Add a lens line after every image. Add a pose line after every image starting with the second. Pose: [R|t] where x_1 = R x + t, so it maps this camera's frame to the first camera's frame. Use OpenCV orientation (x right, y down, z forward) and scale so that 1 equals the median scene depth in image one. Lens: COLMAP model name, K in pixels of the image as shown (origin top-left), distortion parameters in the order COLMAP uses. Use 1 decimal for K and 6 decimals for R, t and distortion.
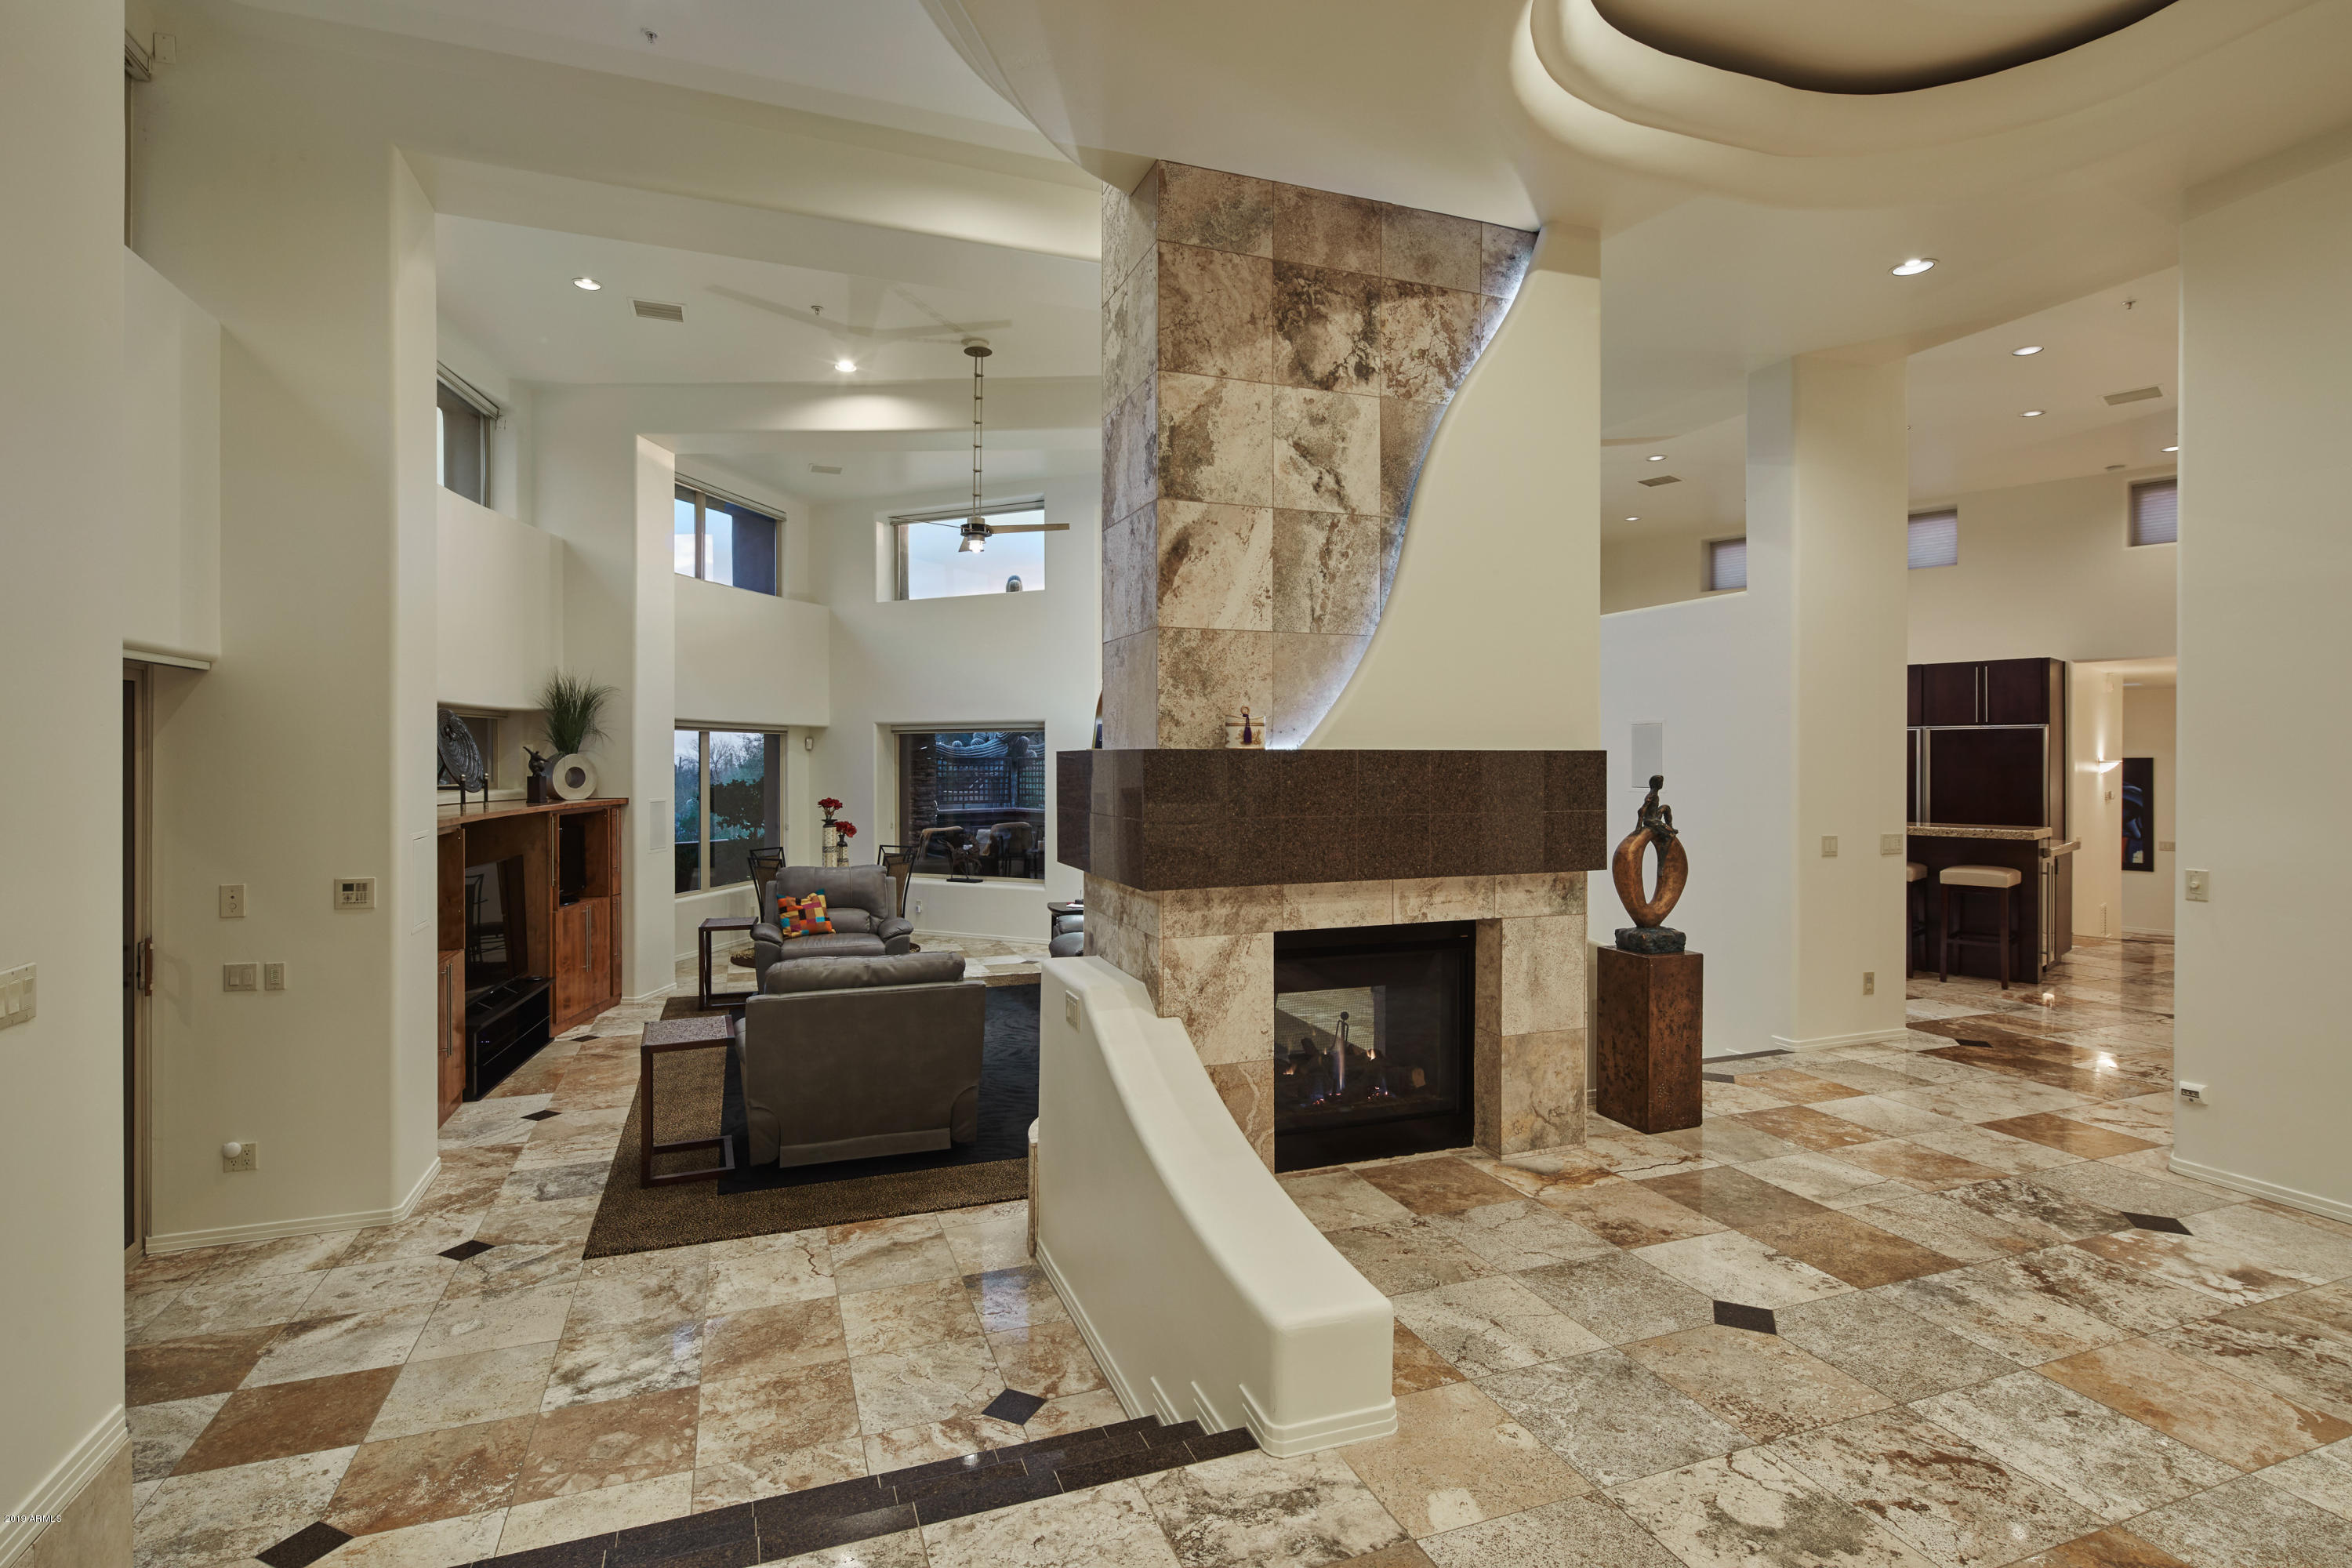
lens RADIAL K [[1132.0, 0, 1182.8], [0, 1132.0, 770.1], [0, 0, 1]] dist [-0.000132, -0.000760]
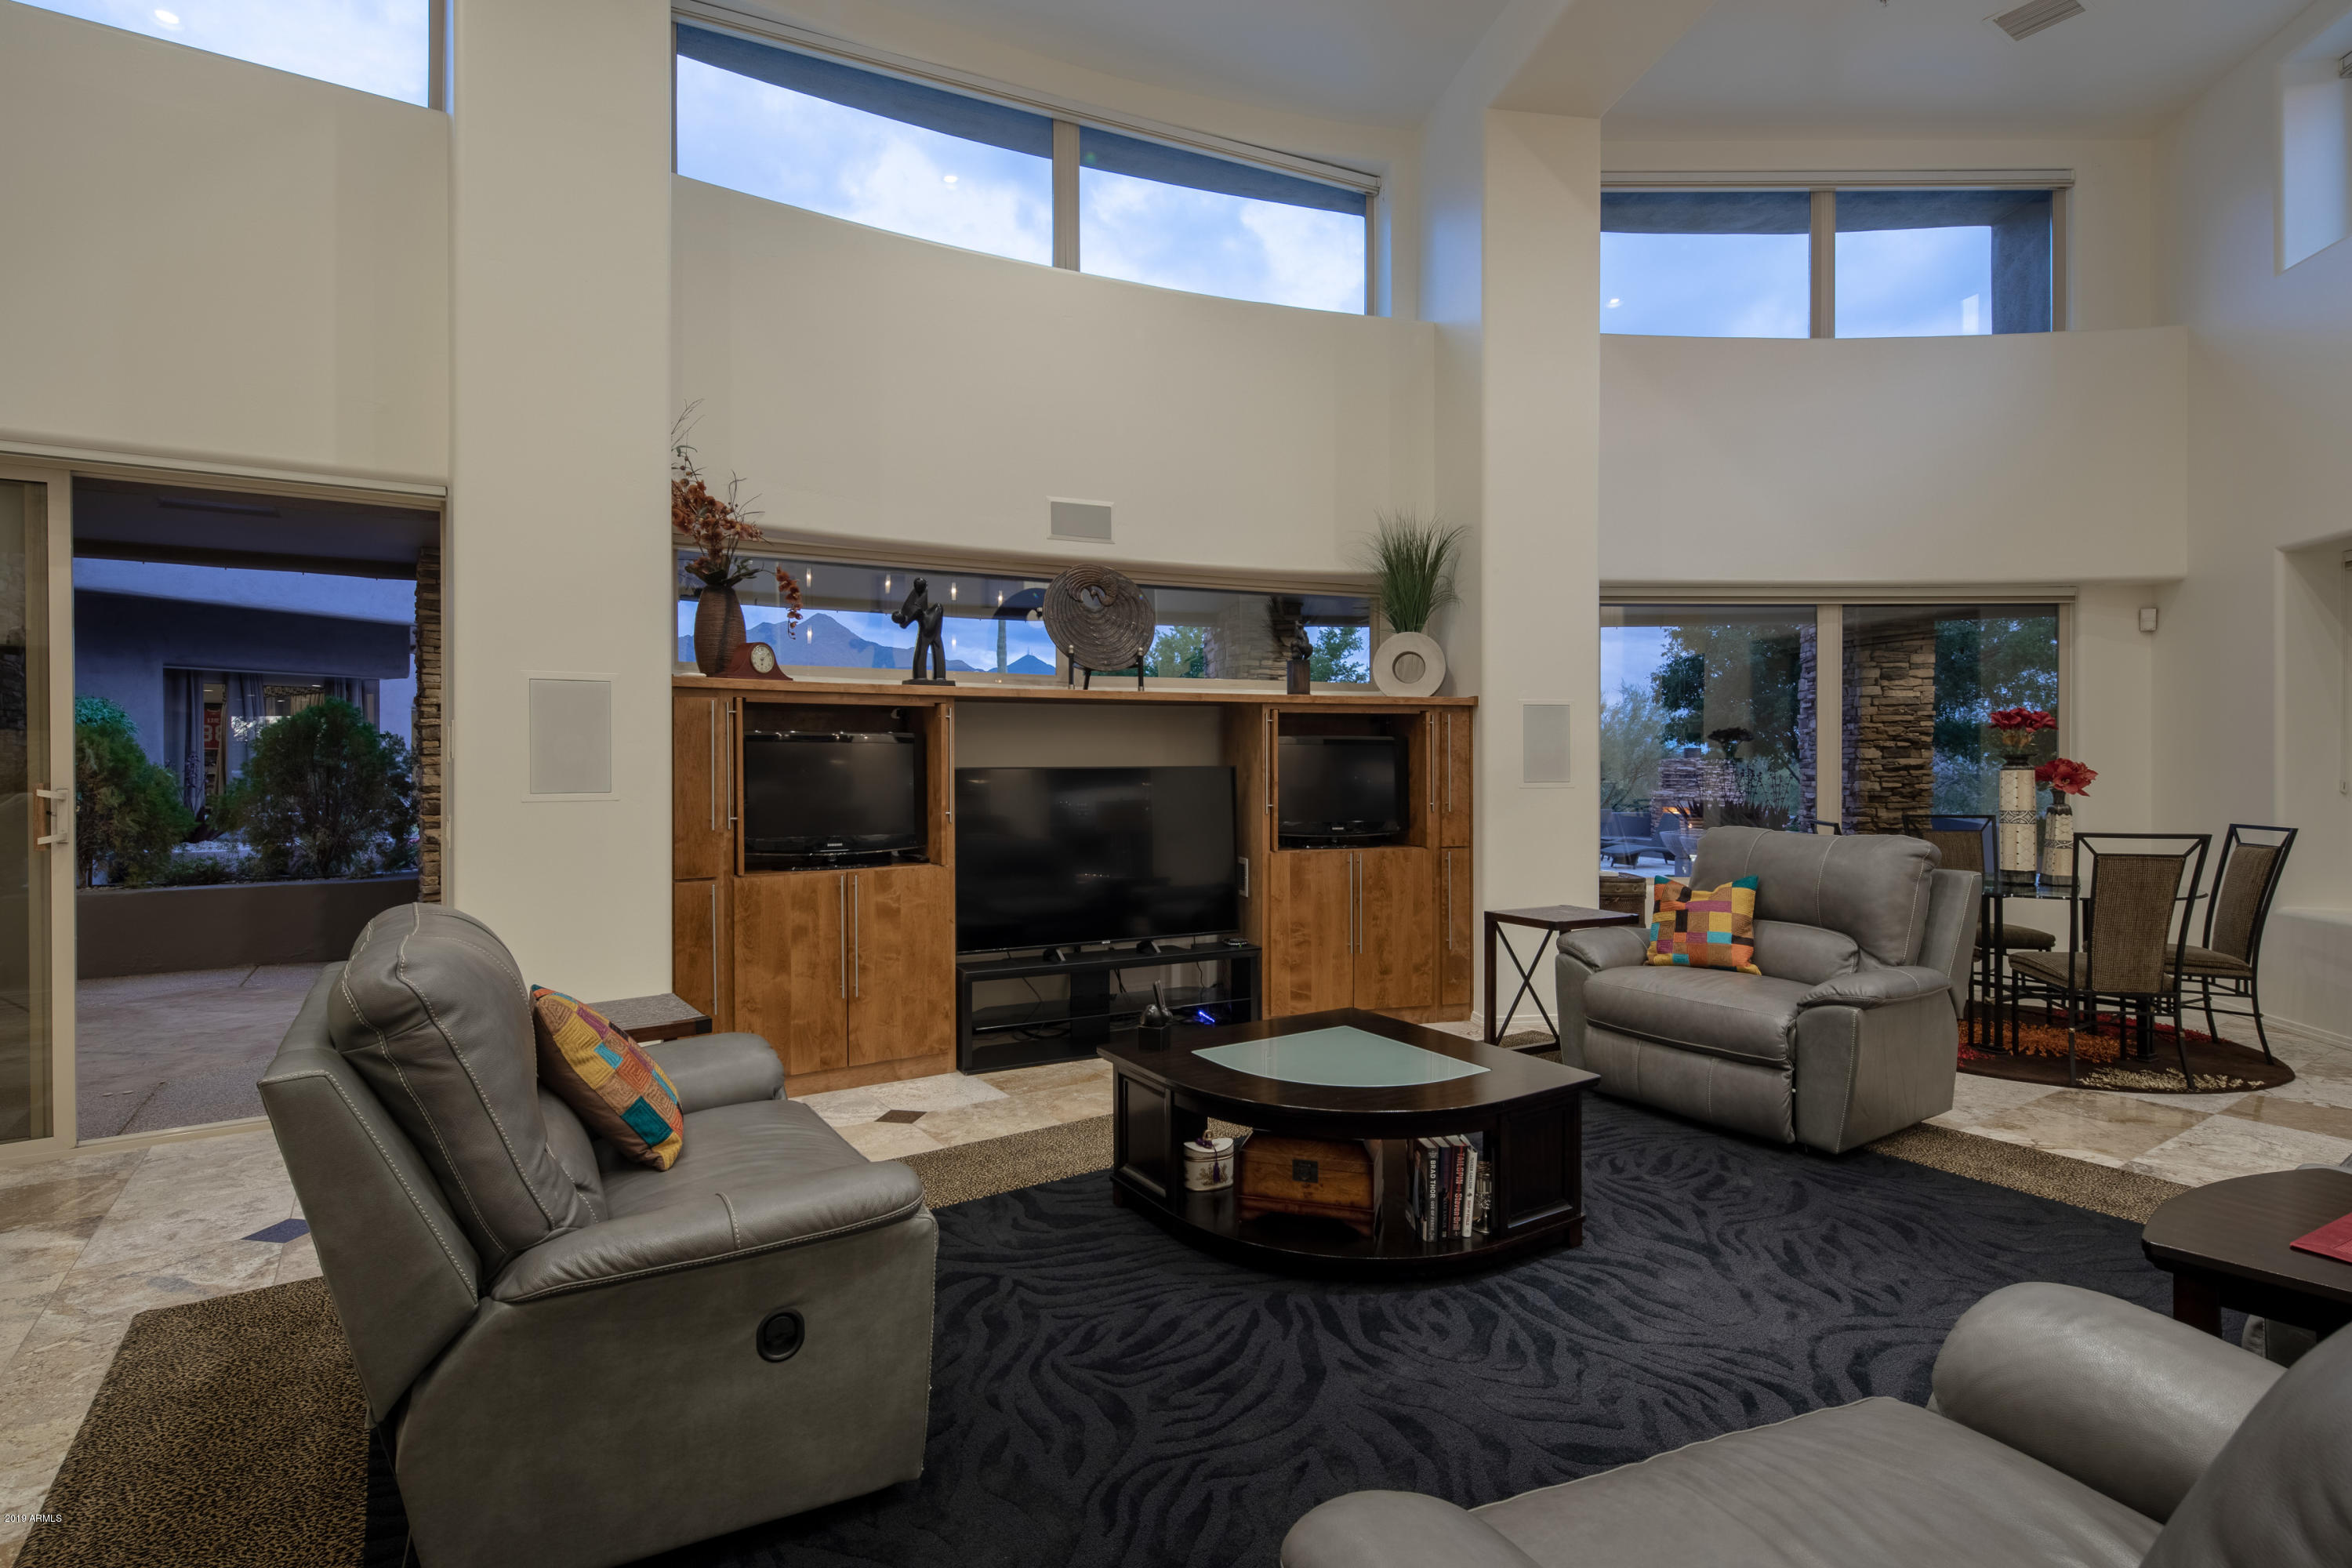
lens RADIAL K [[1132.0, 0, 1180.0], [0, 1132.0, 775.5], [0, 0, 1]] dist [-0.000132, -0.000760]
pose [[0.205421, 0.013363, -0.978583, 0.074128], [-0.004766, 0.999909, 0.012654, 0.047909], [0.978662, 0.002064, 0.205466, 0.554267]]
